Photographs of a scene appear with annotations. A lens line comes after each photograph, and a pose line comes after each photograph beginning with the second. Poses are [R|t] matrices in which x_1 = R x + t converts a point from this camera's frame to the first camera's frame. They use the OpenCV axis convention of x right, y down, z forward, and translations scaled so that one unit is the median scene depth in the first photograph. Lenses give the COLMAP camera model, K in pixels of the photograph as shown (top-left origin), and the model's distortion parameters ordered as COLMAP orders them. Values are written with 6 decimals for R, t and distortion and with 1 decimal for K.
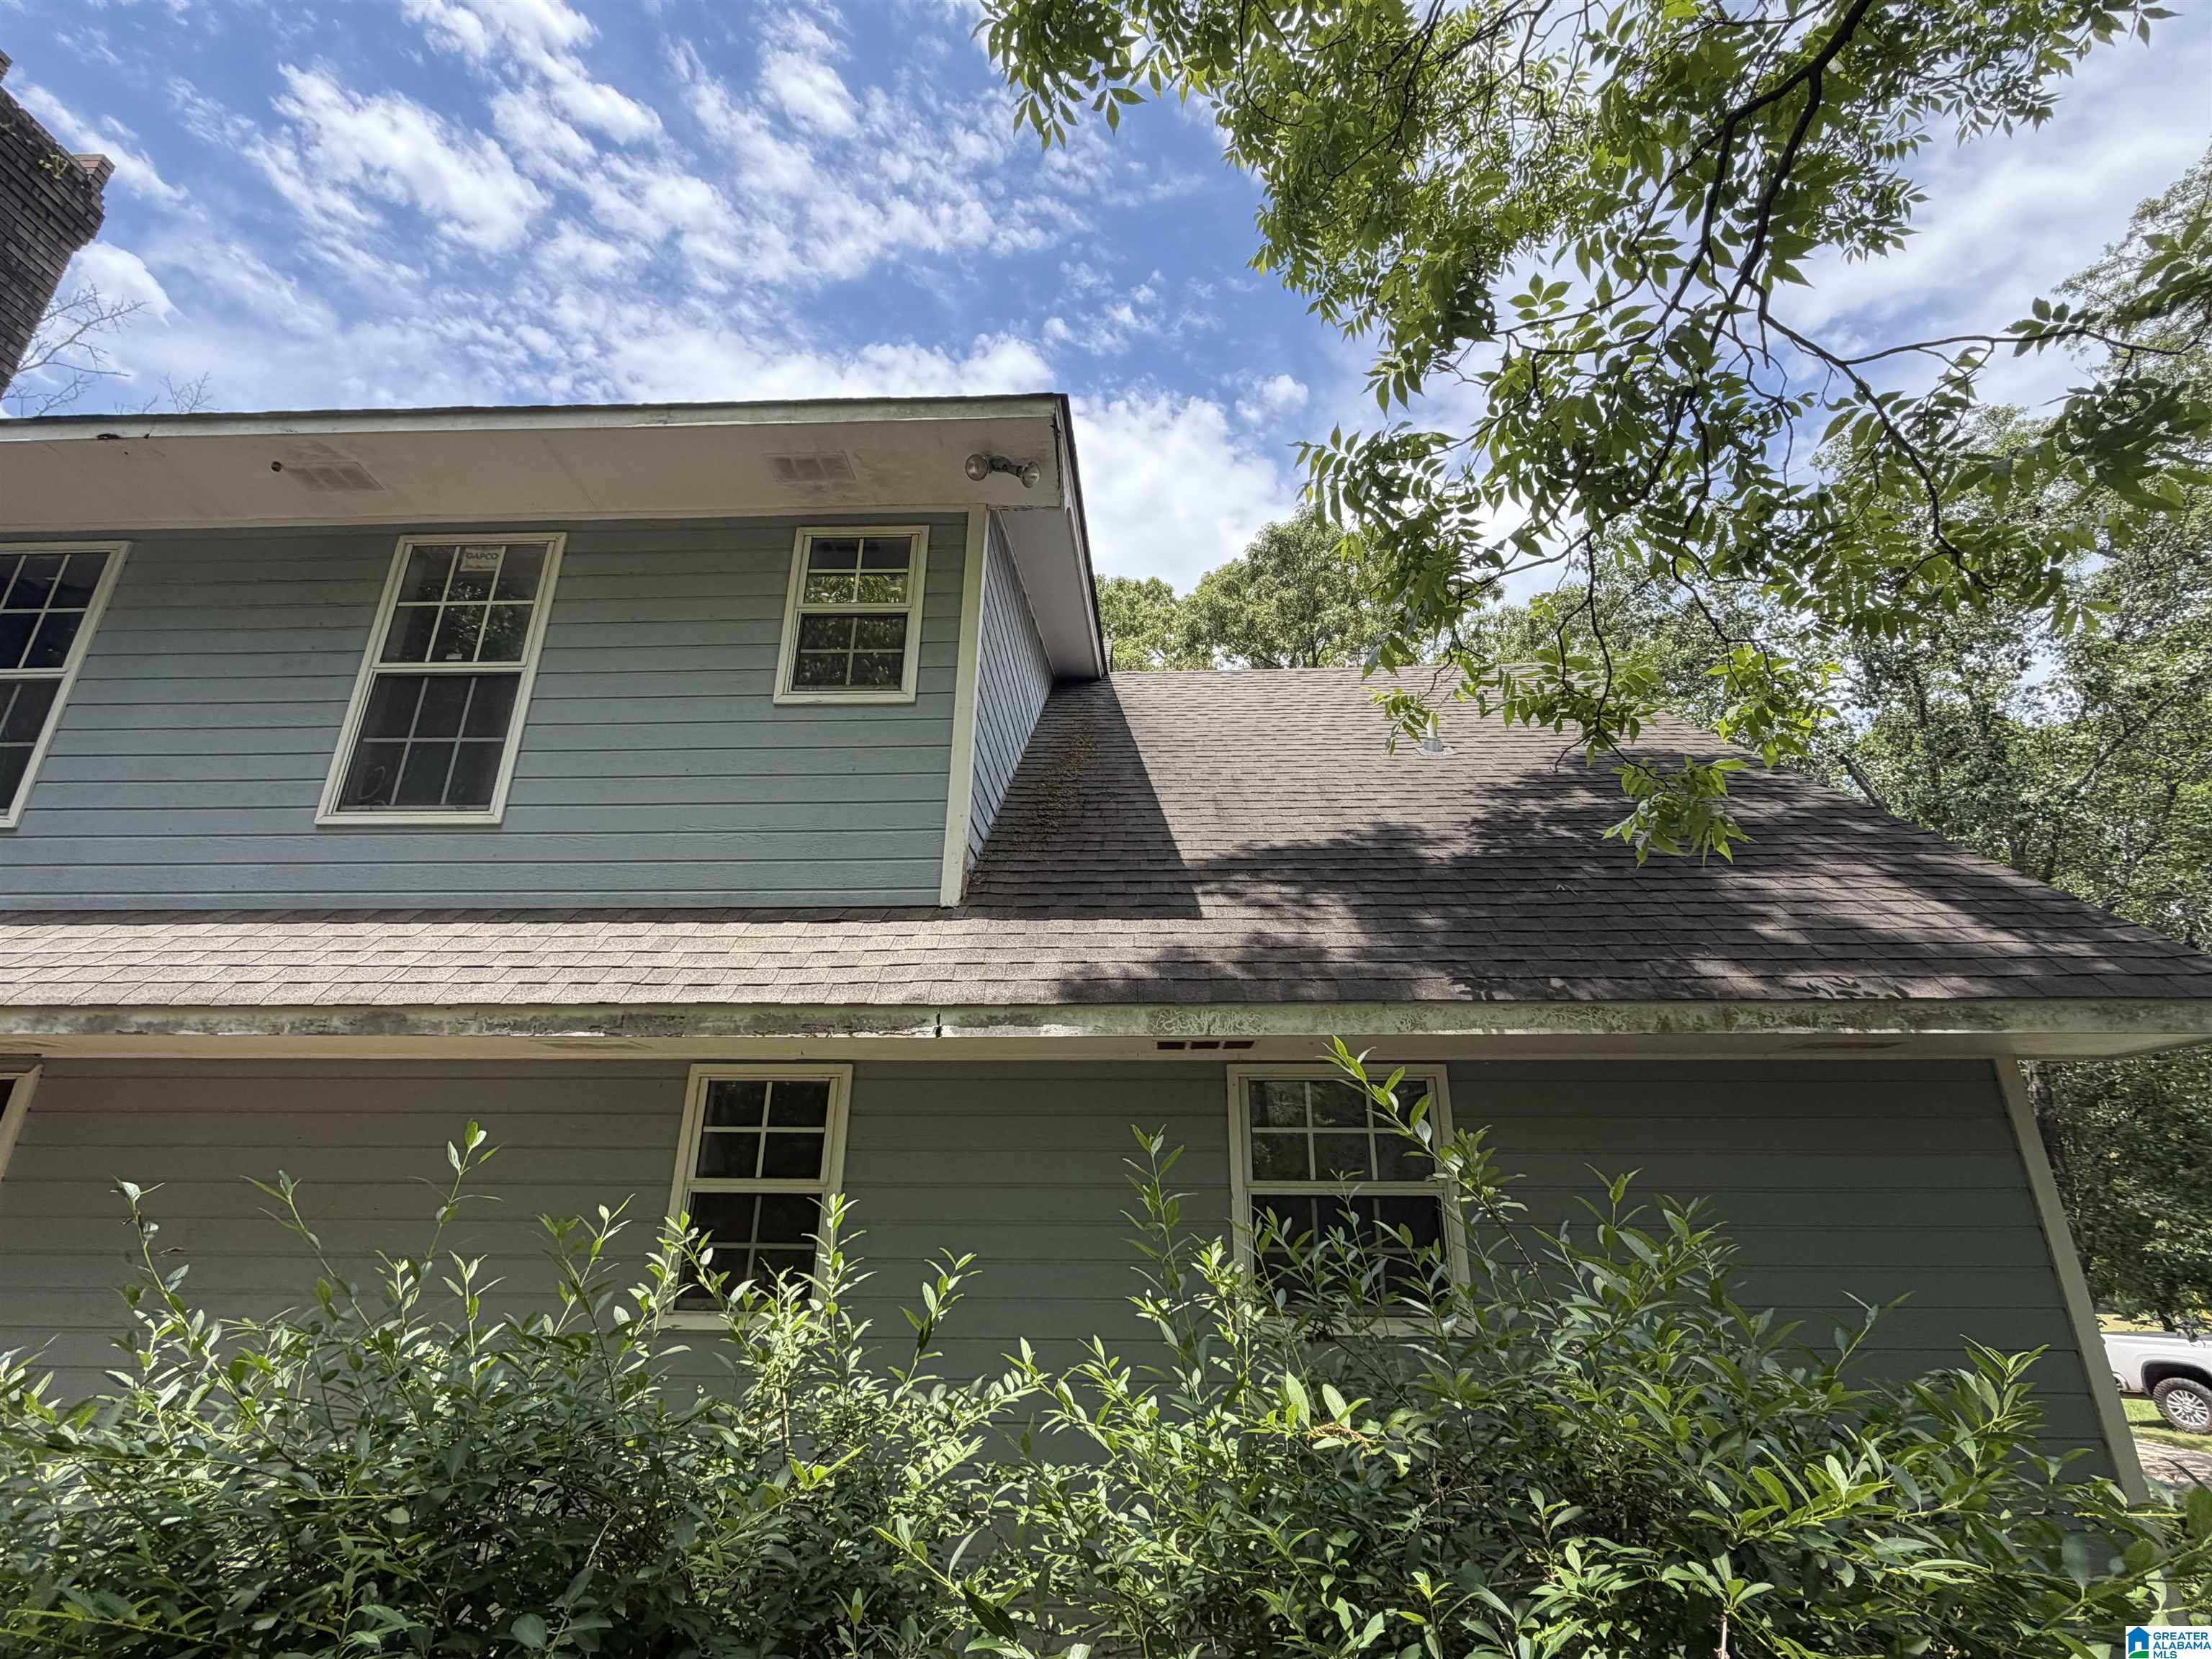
lens RADIAL K [[1033.9, 0, 1110.4], [0, 1033.9, 821.8], [0, 0, 1]] dist [0.001247, 0.000166]
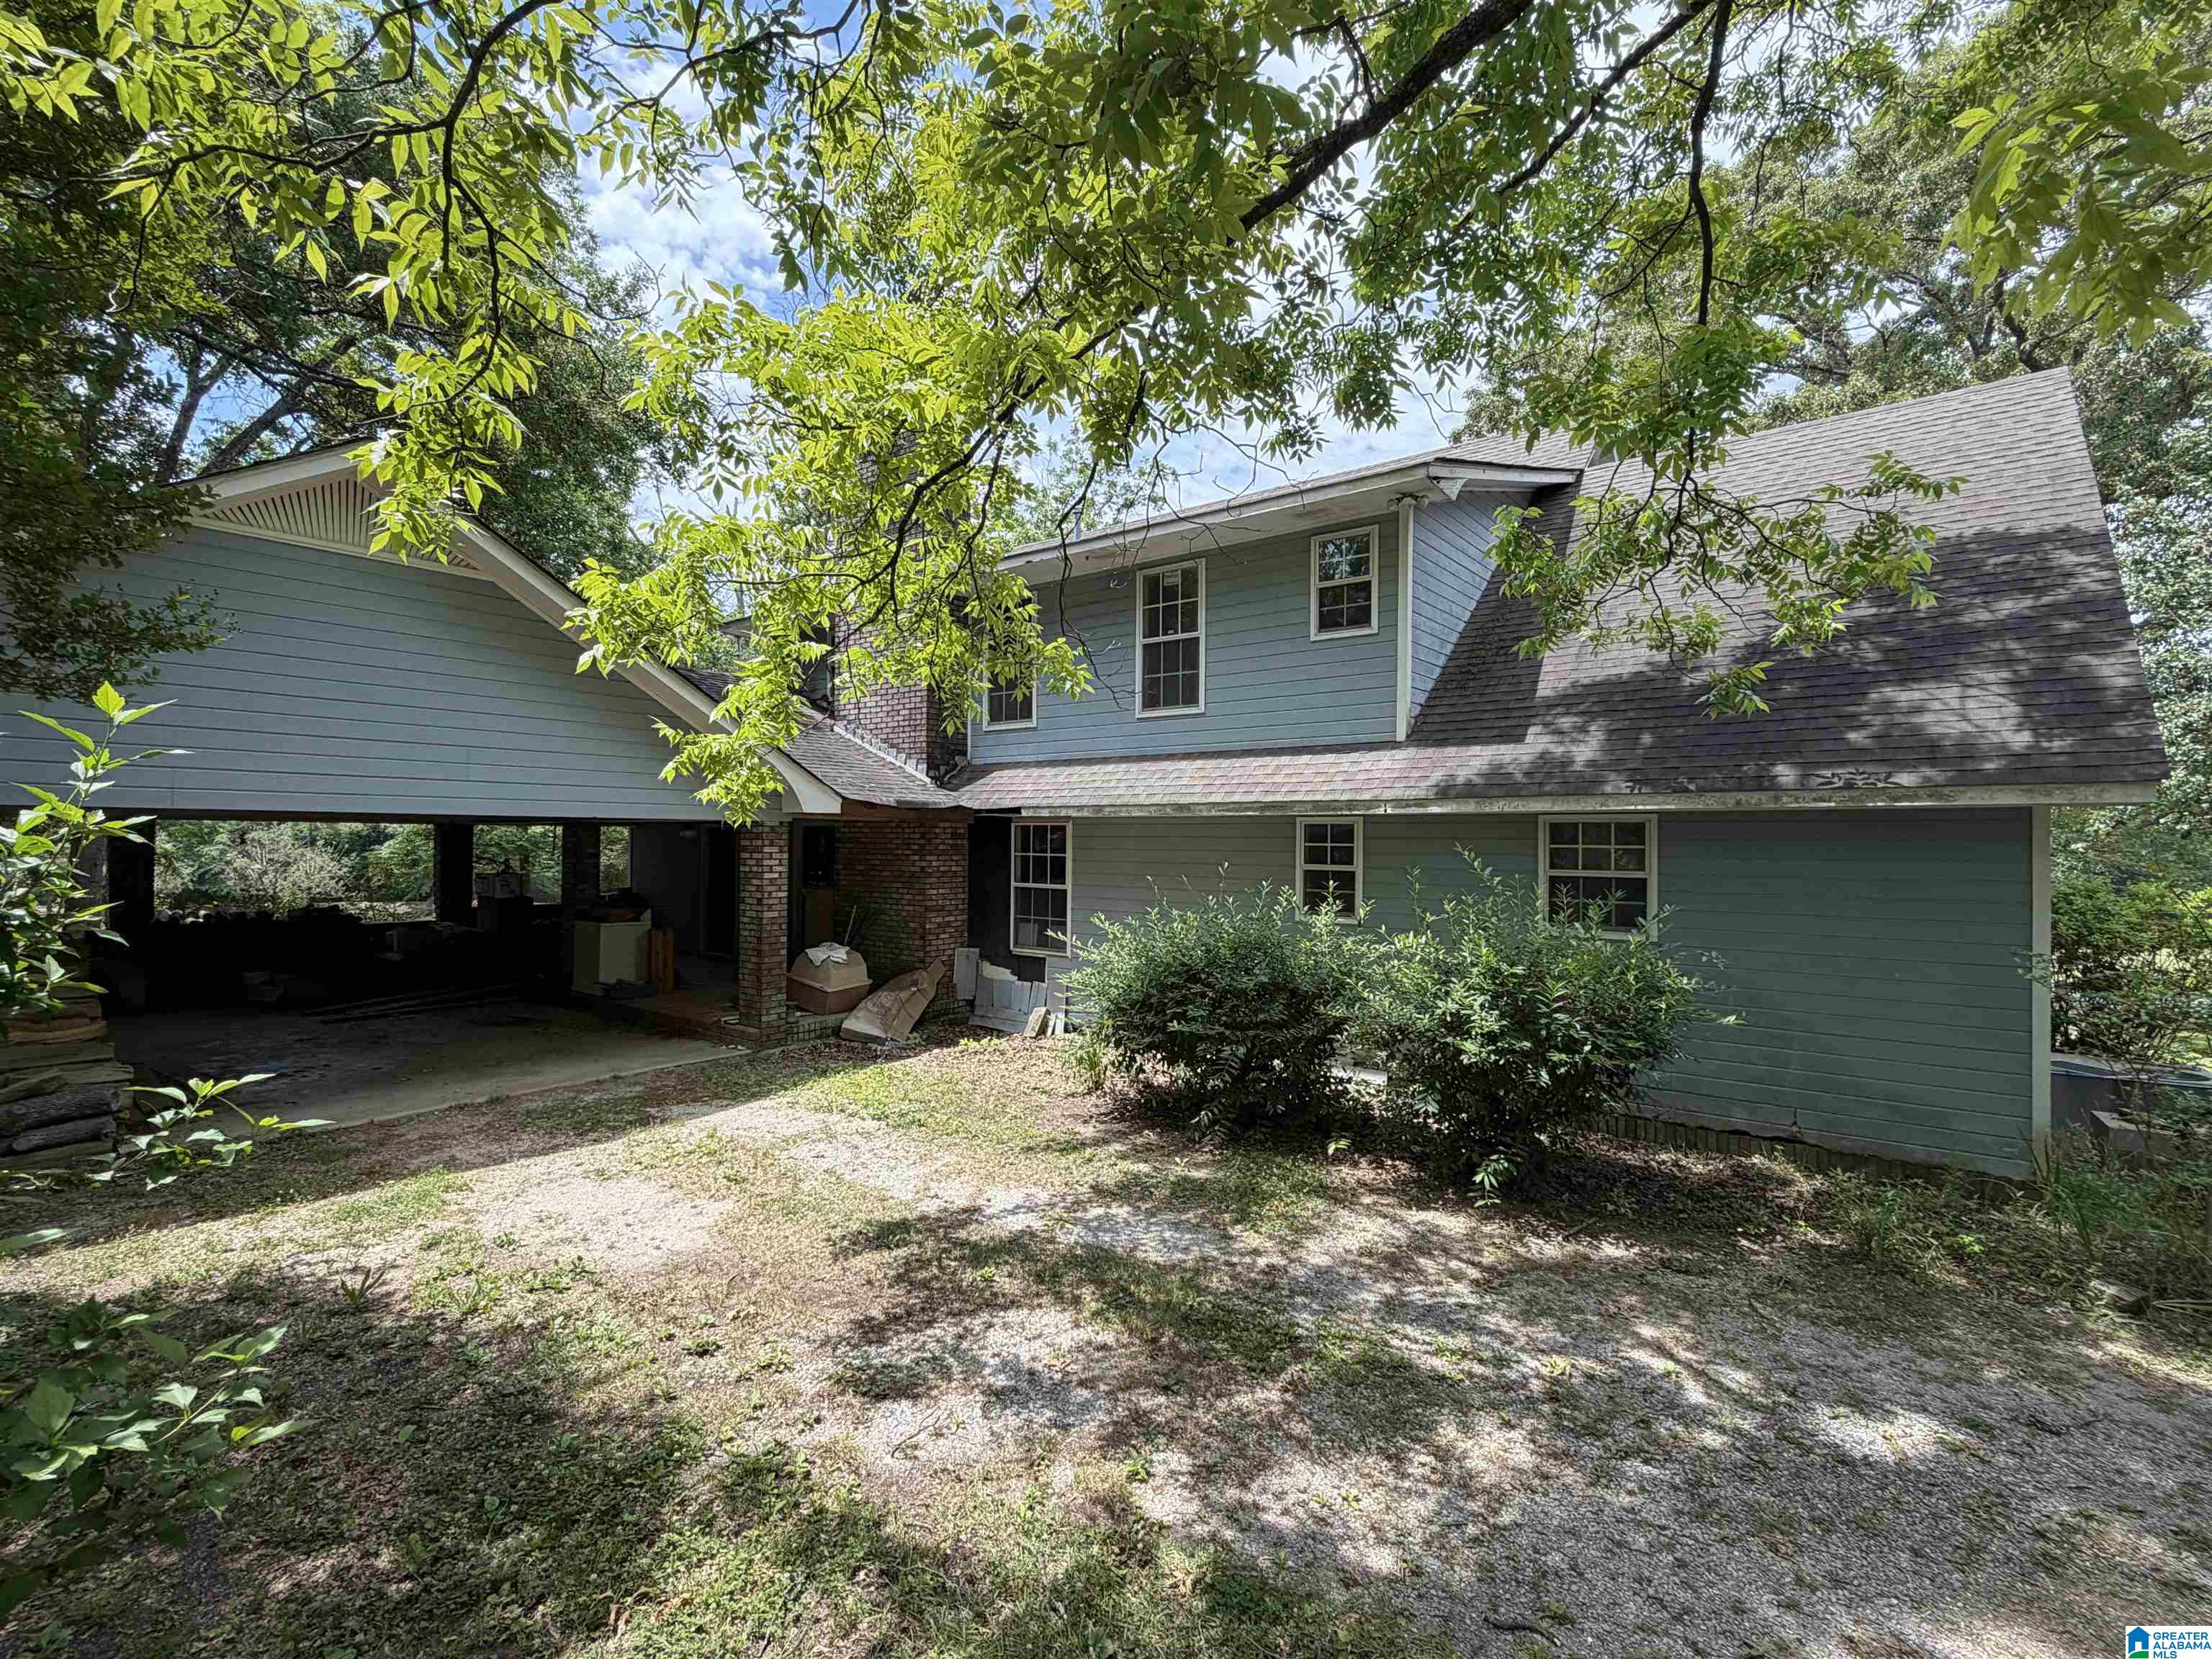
lens RADIAL K [[1033.9, 0, 1106.0], [0, 1033.9, 835.4], [0, 0, 1]] dist [0.001247, 0.000166]
pose [[0.810778, -0.005726, -0.585326, 0.574996], [0.204663, 0.939612, 0.274302, -0.428771], [0.548409, -0.342193, 0.762989, -0.964511]]
